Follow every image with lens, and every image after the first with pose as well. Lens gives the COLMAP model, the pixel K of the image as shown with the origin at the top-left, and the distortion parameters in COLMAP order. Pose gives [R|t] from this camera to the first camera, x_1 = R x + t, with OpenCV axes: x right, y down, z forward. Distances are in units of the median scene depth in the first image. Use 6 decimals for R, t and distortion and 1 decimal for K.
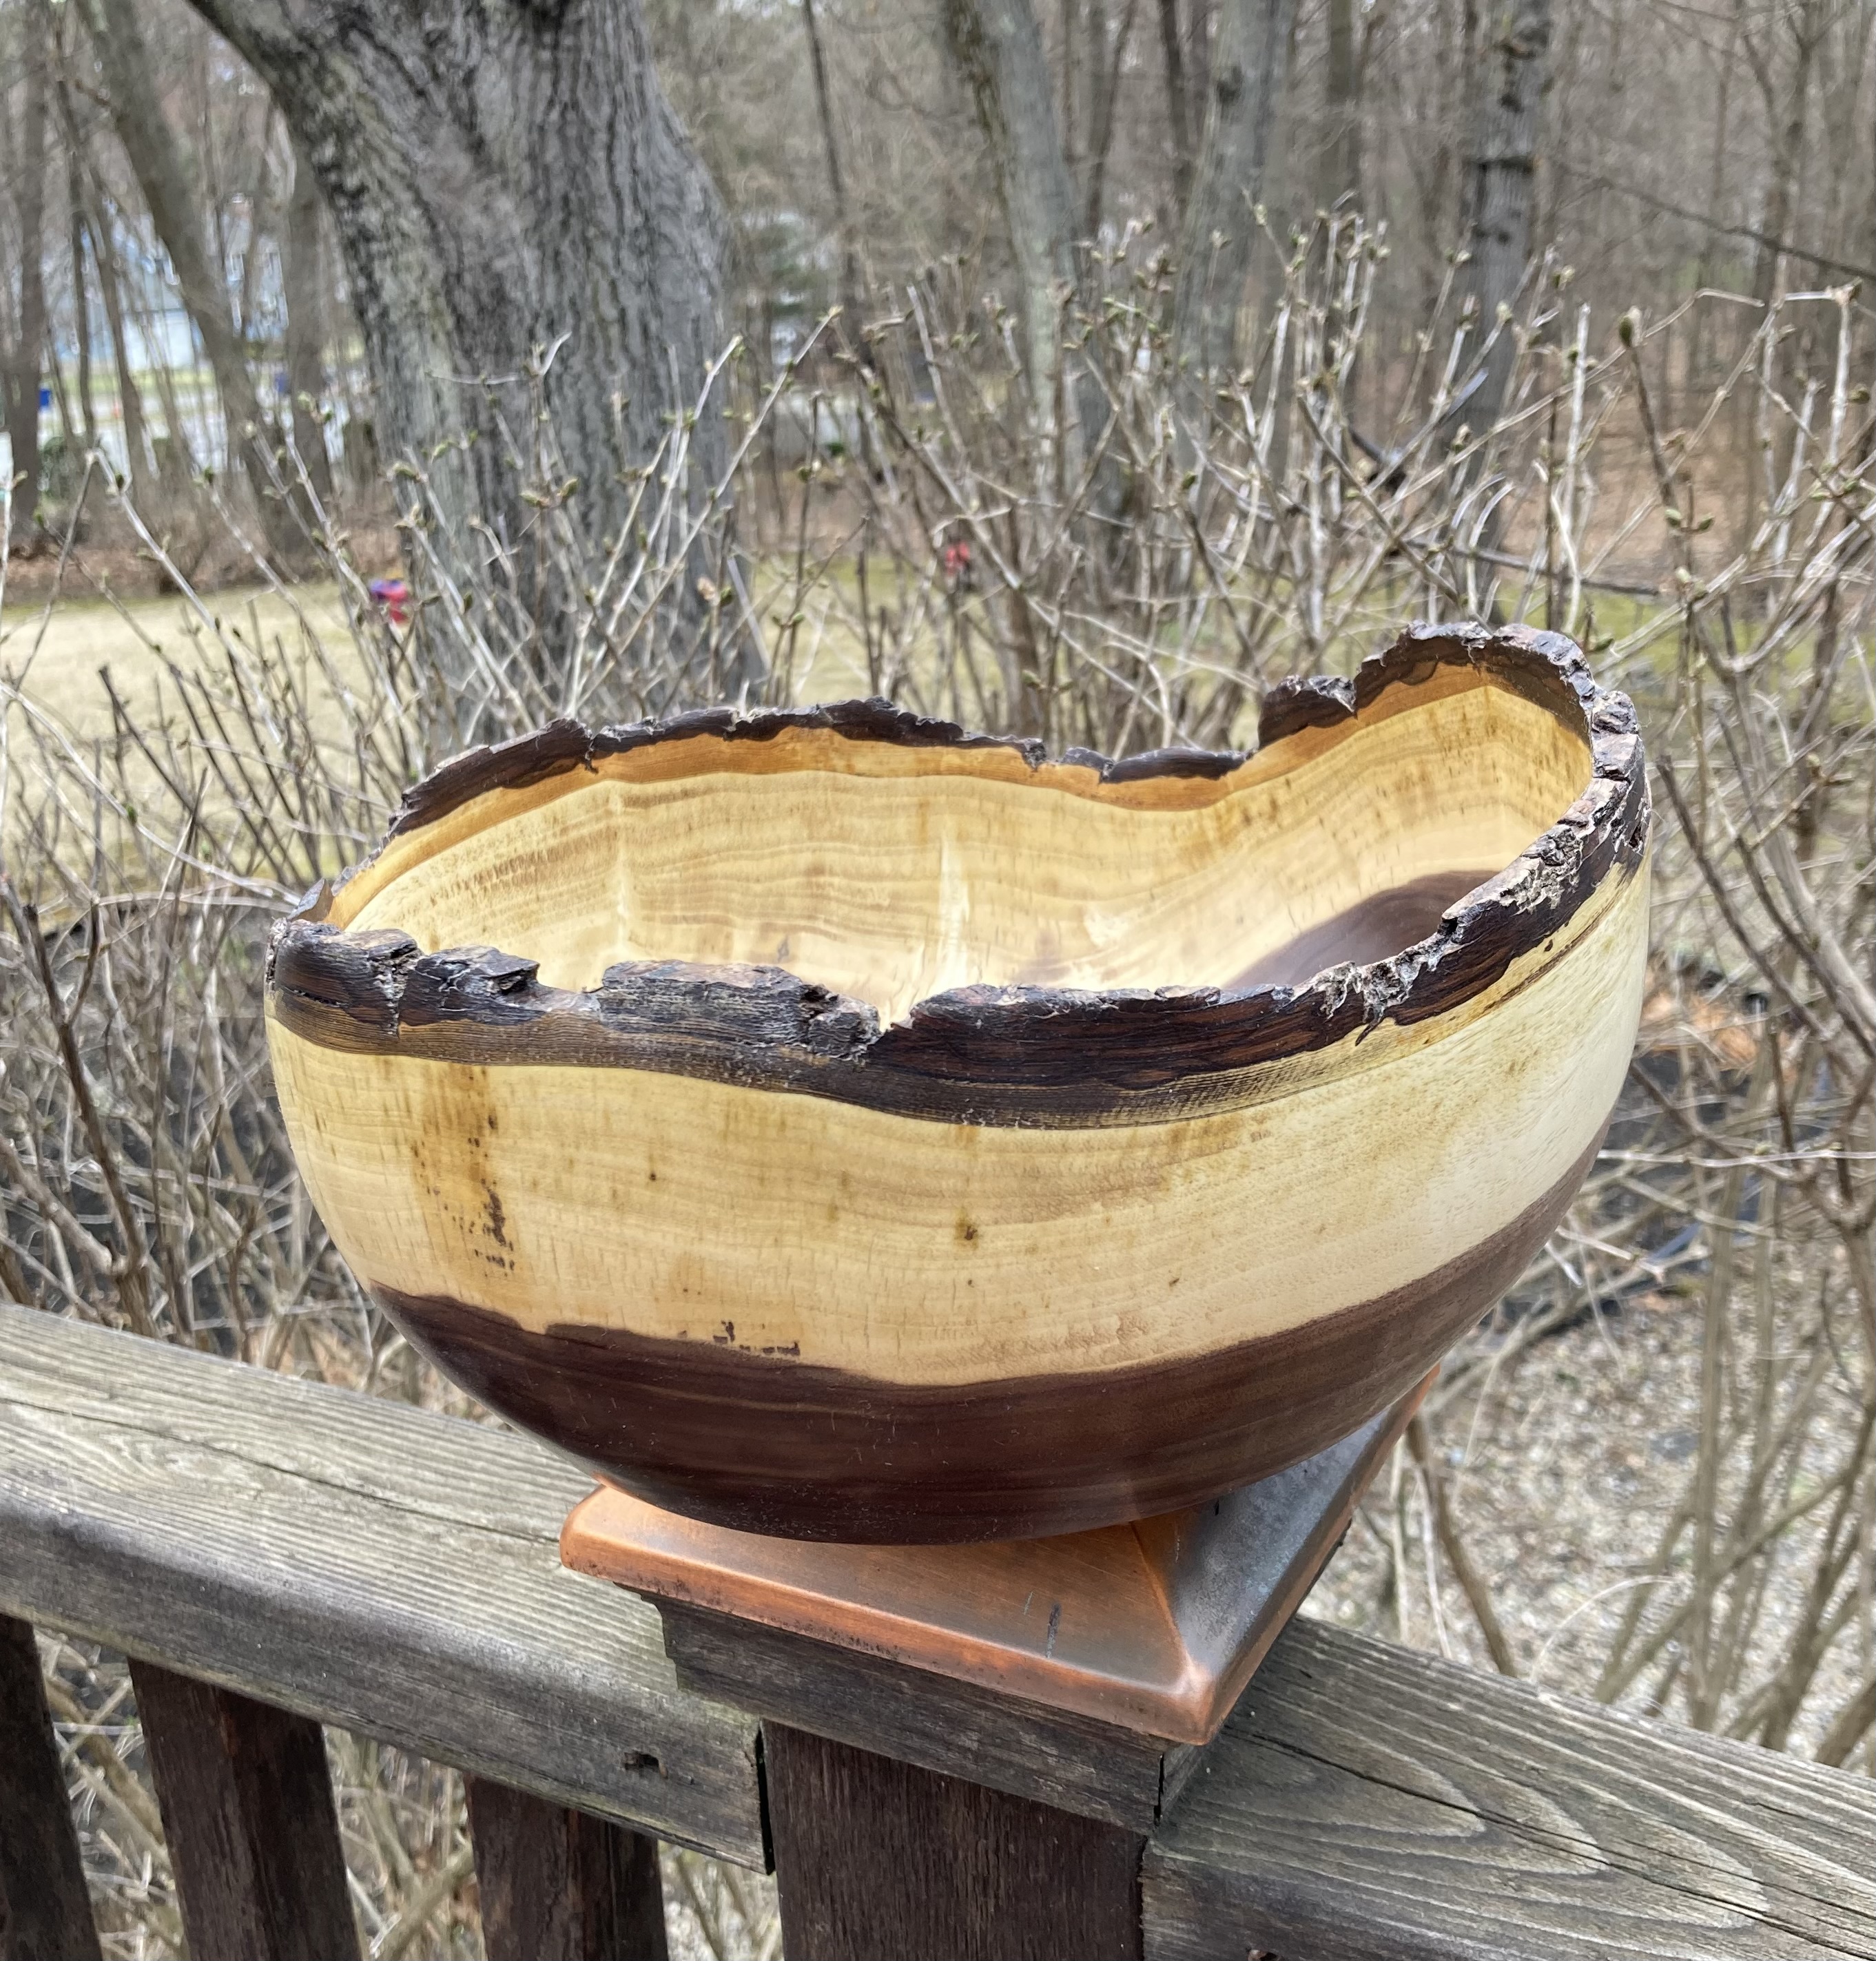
lens RADIAL K [[2246.9, 0, 940.5], [0, 2246.9, 1089.0], [0, 0, 1]] dist [0.031547, -0.137152]
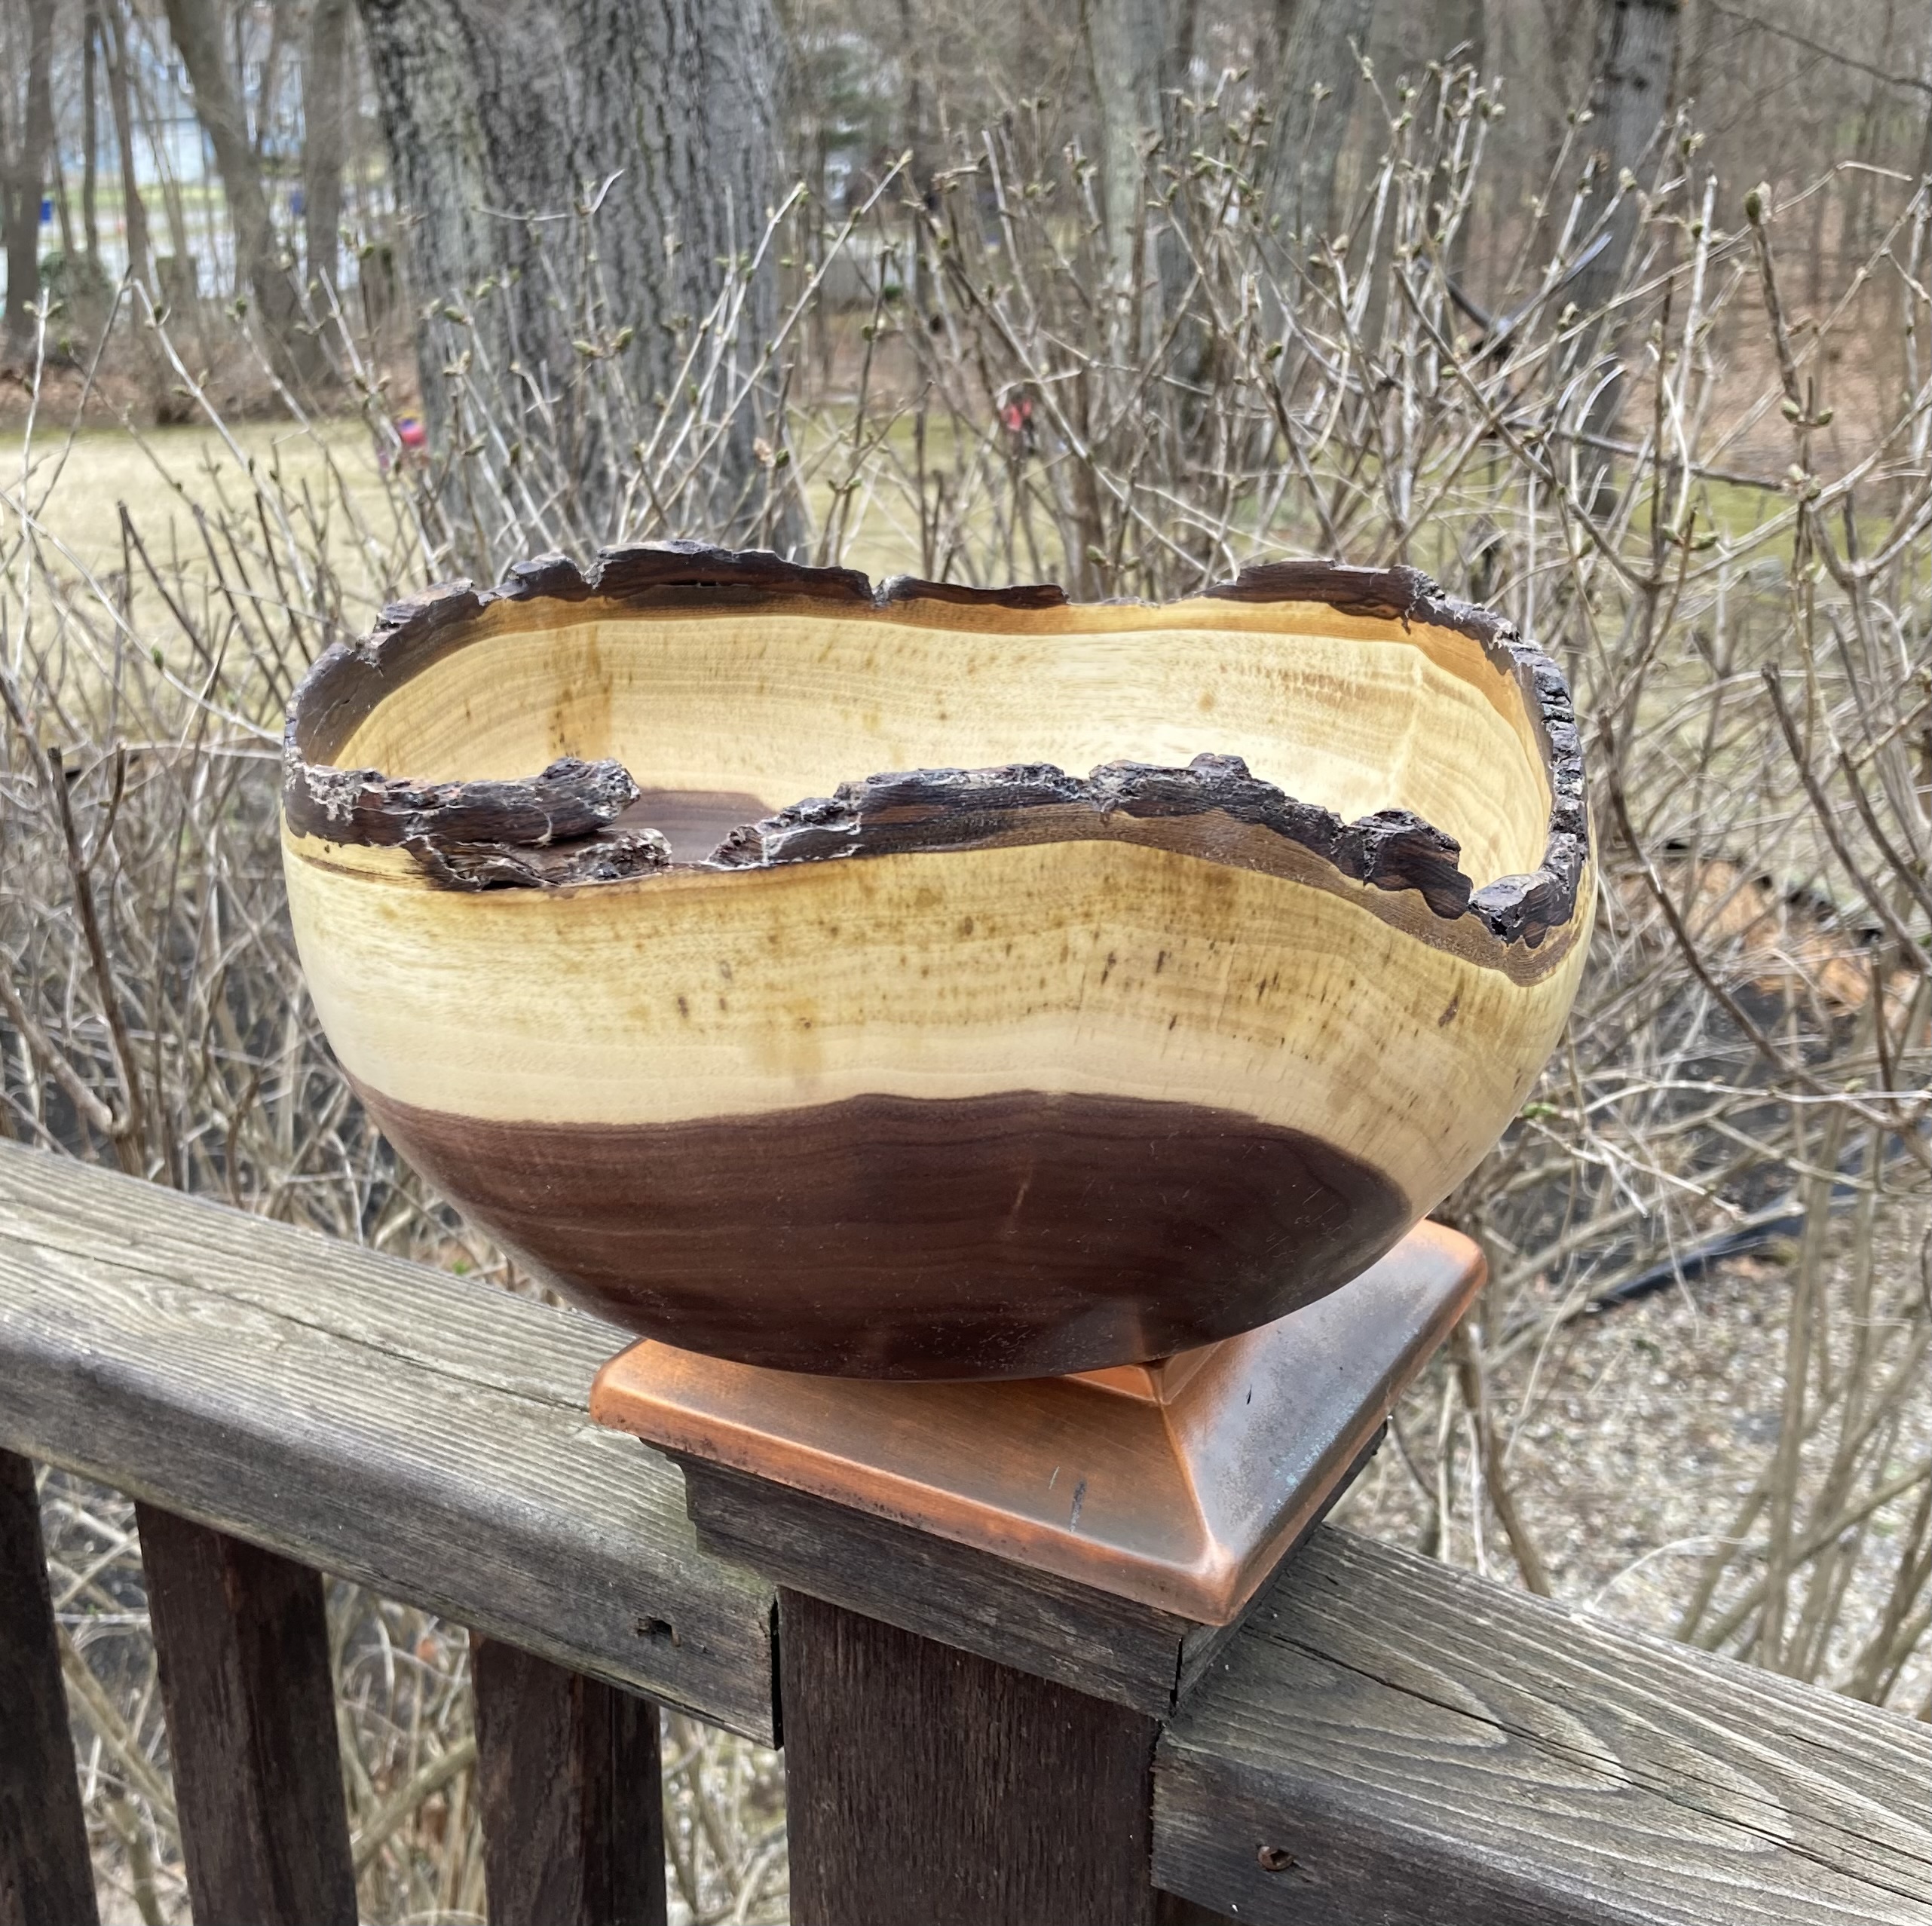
lens RADIAL K [[2470.5, 0, 824.1], [0, 2470.5, 1000.6], [0, 0, 1]] dist [0.040810, -0.166546]
pose [[0.997132, 0.049007, -0.057671, -0.007319], [-0.048911, 0.998798, 0.003072, 0.012279], [0.057752, -0.000242, 0.998331, -0.076288]]
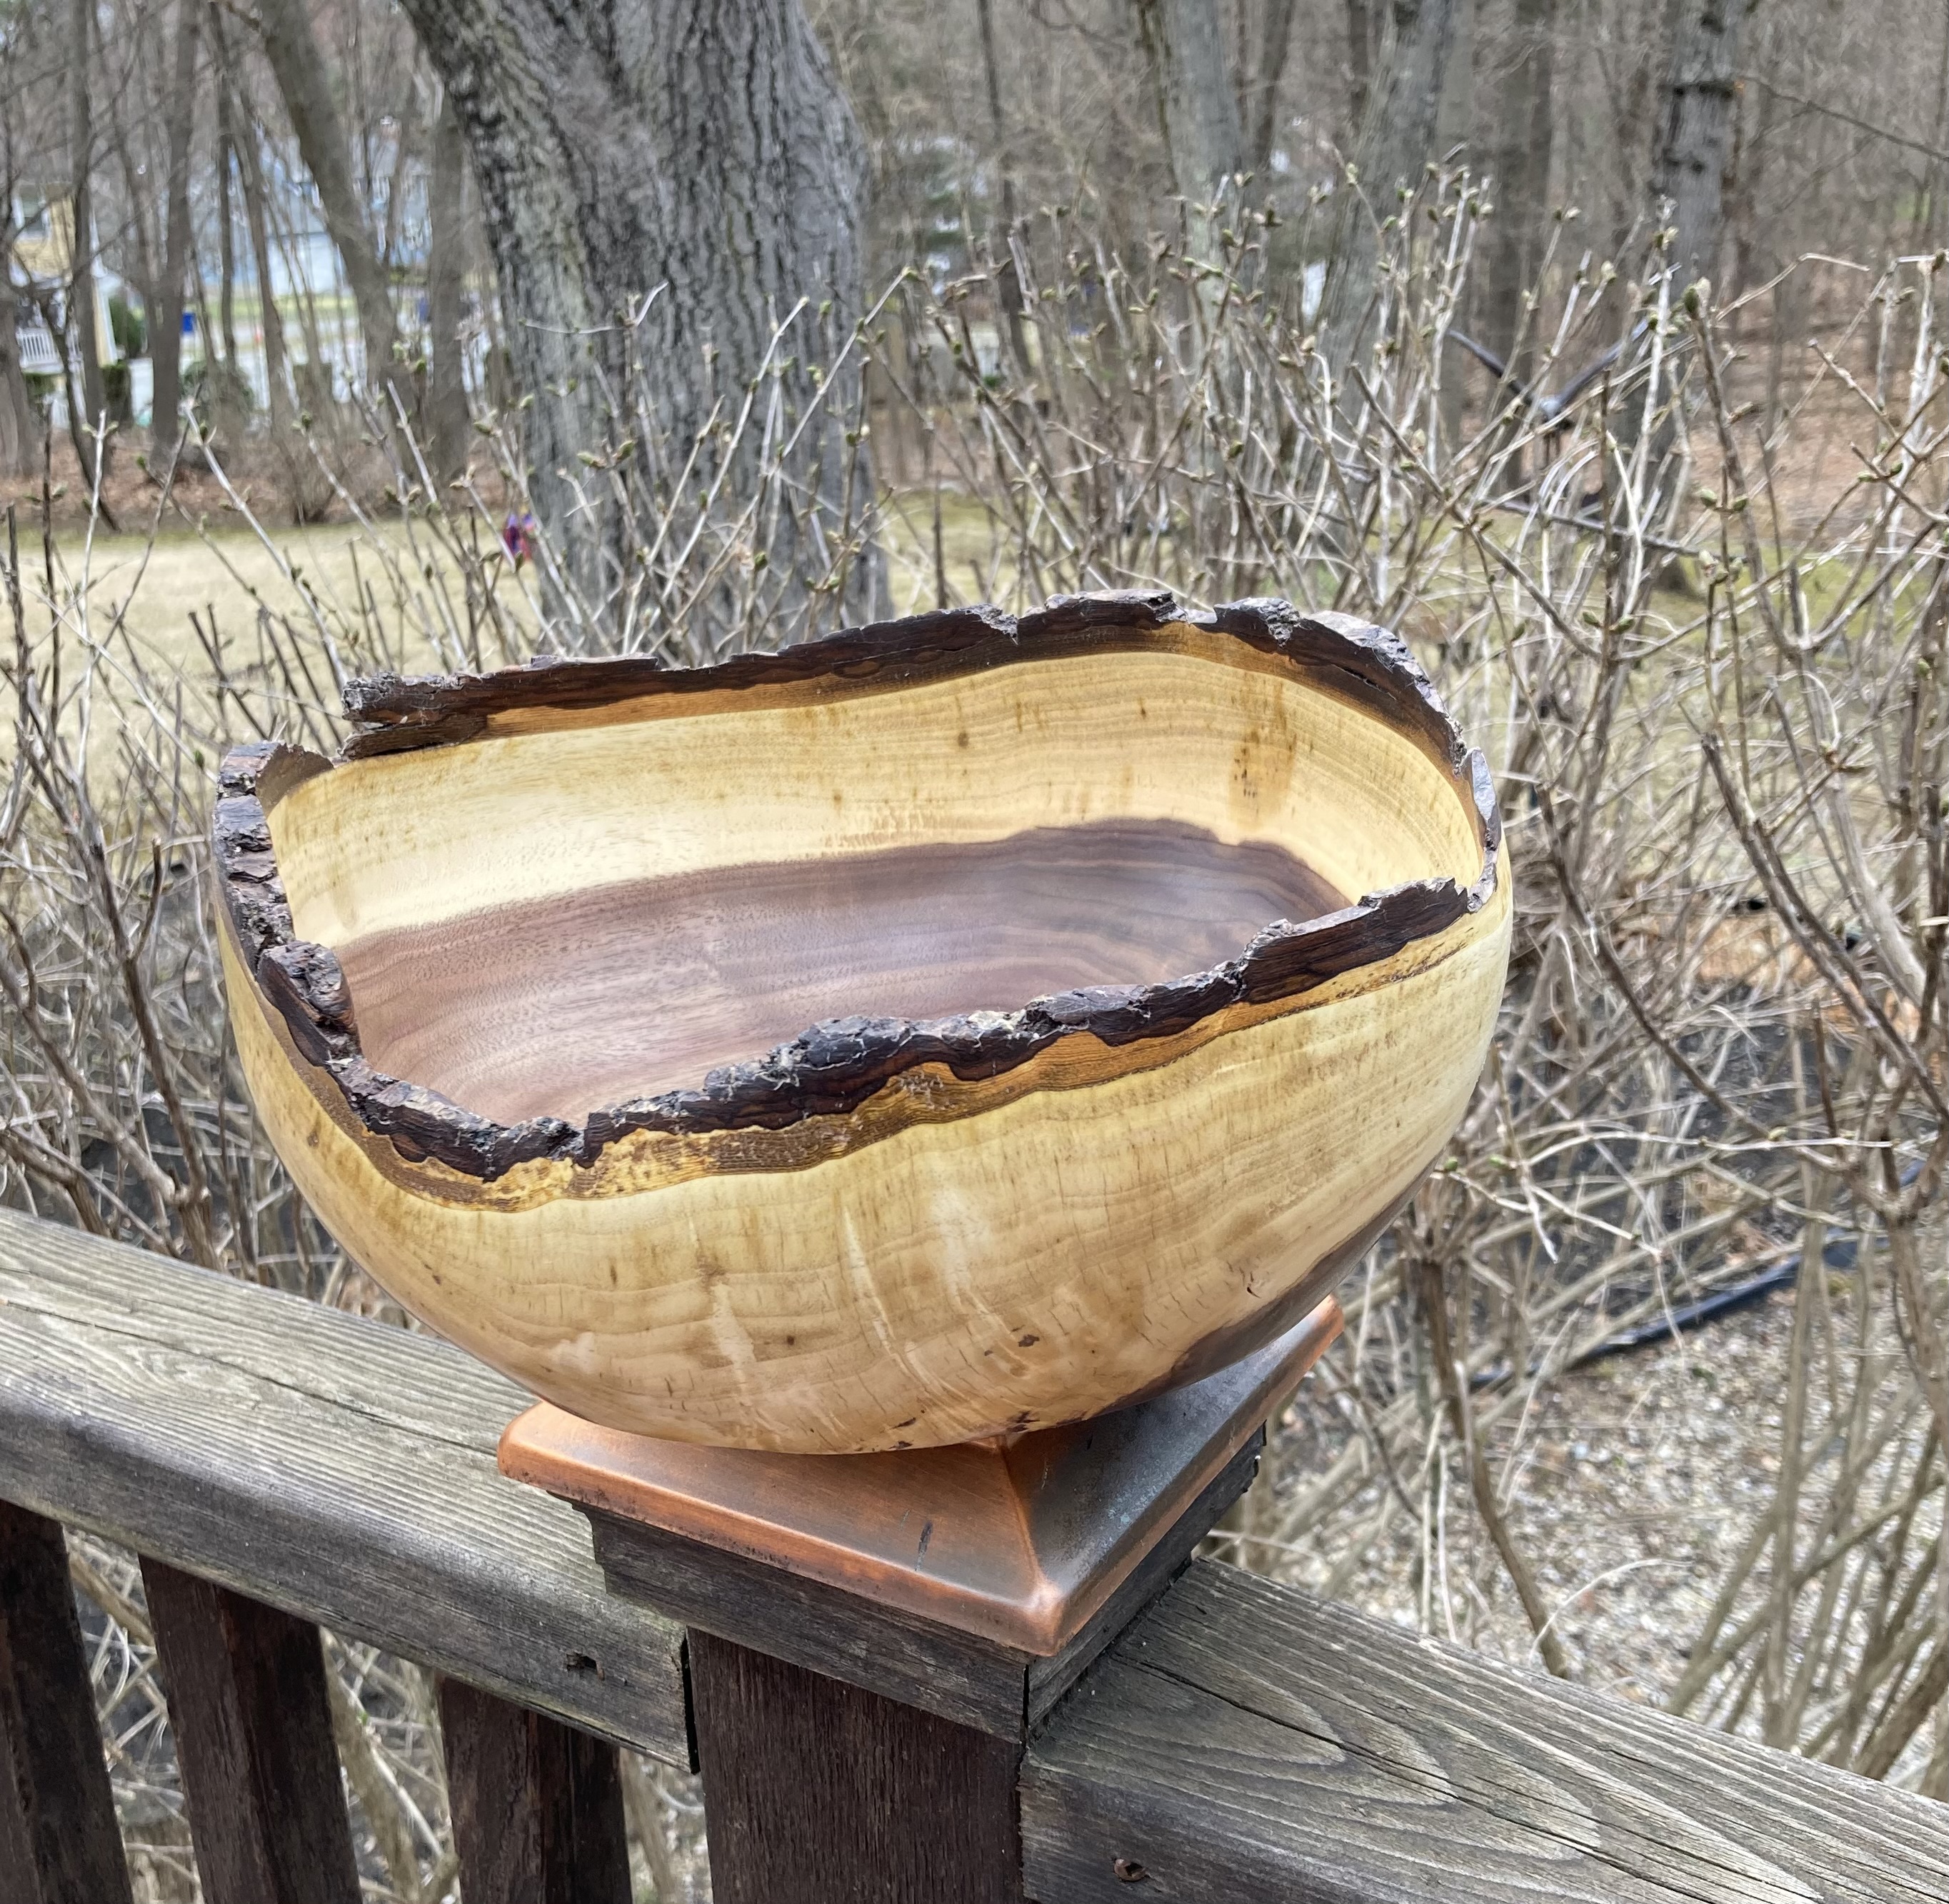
lens RADIAL K [[2339.2, 0, 926.0], [0, 2339.2, 1077.9], [0, 0, 1]] dist [0.087376, -0.338136]
pose [[0.996923, 0.032287, -0.071423, 0.086781], [-0.031423, 0.999419, 0.013188, -0.000205], [0.071807, -0.010903, 0.997359, -0.088322]]
